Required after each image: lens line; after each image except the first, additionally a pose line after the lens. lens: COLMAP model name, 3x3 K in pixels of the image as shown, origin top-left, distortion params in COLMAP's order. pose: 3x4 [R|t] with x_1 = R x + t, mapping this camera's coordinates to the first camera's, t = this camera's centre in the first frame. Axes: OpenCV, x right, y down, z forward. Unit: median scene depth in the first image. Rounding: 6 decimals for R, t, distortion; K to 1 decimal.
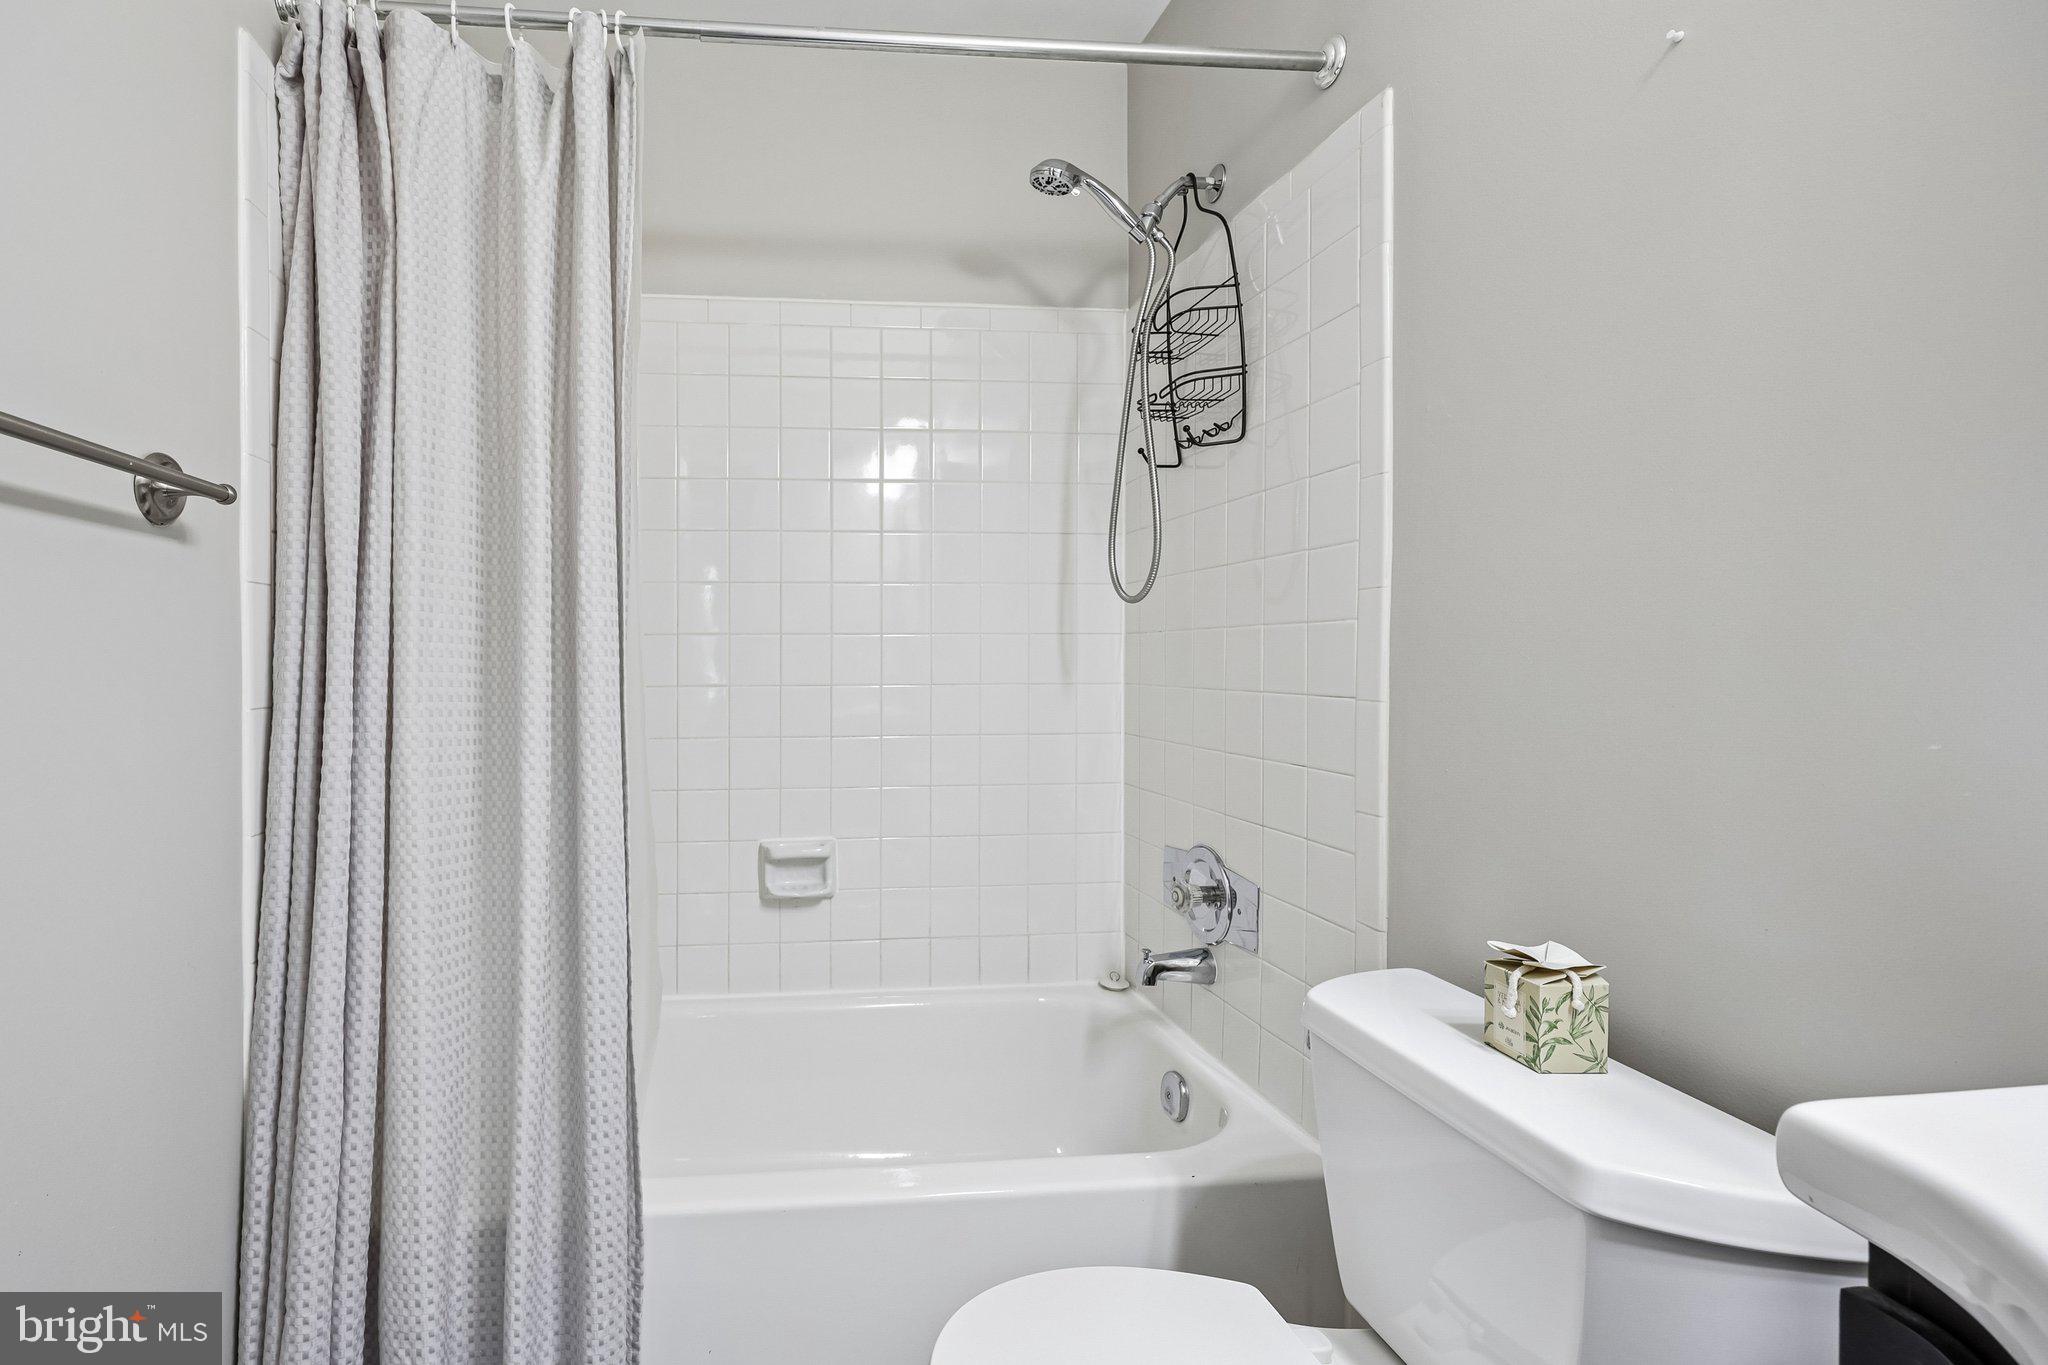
lens RADIAL K [[711.1, 0, 1022.4], [0, 711.1, 667.7], [0, 0, 1]] dist [0.000636, 0.000076]
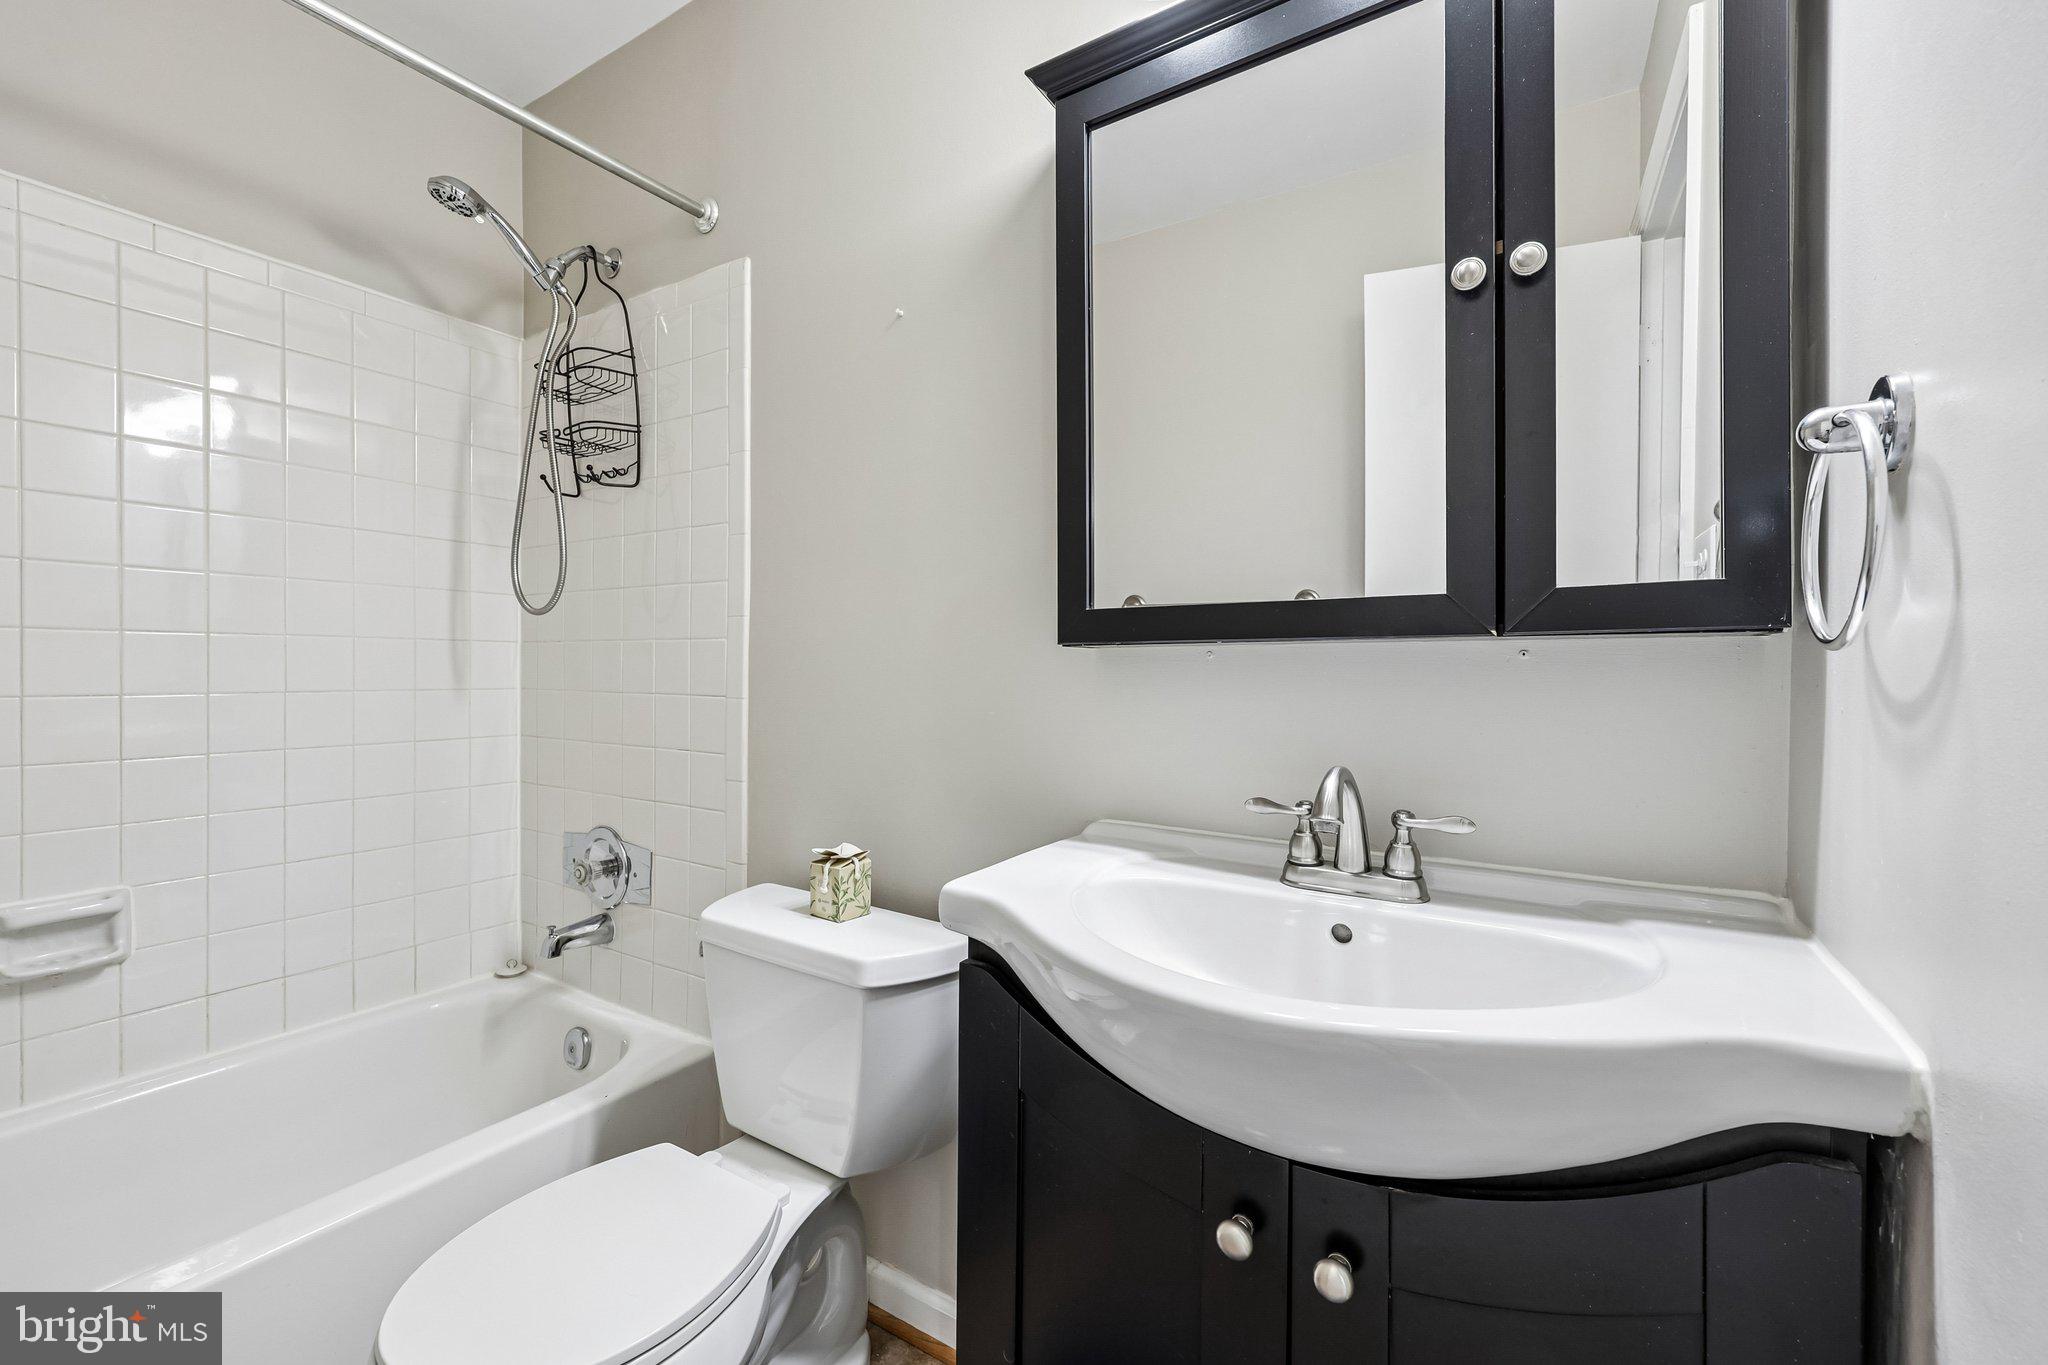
lens RADIAL K [[823.5, 0, 987.6], [0, 823.5, 673.9], [0, 0, 1]] dist [0.000062, 0.000018]
pose [[0.643220, 0.002837, 0.765676, -0.376066], [-0.000323, 0.999994, -0.003433, 0.004522], [-0.765681, 0.001961, 0.643217, -0.356597]]
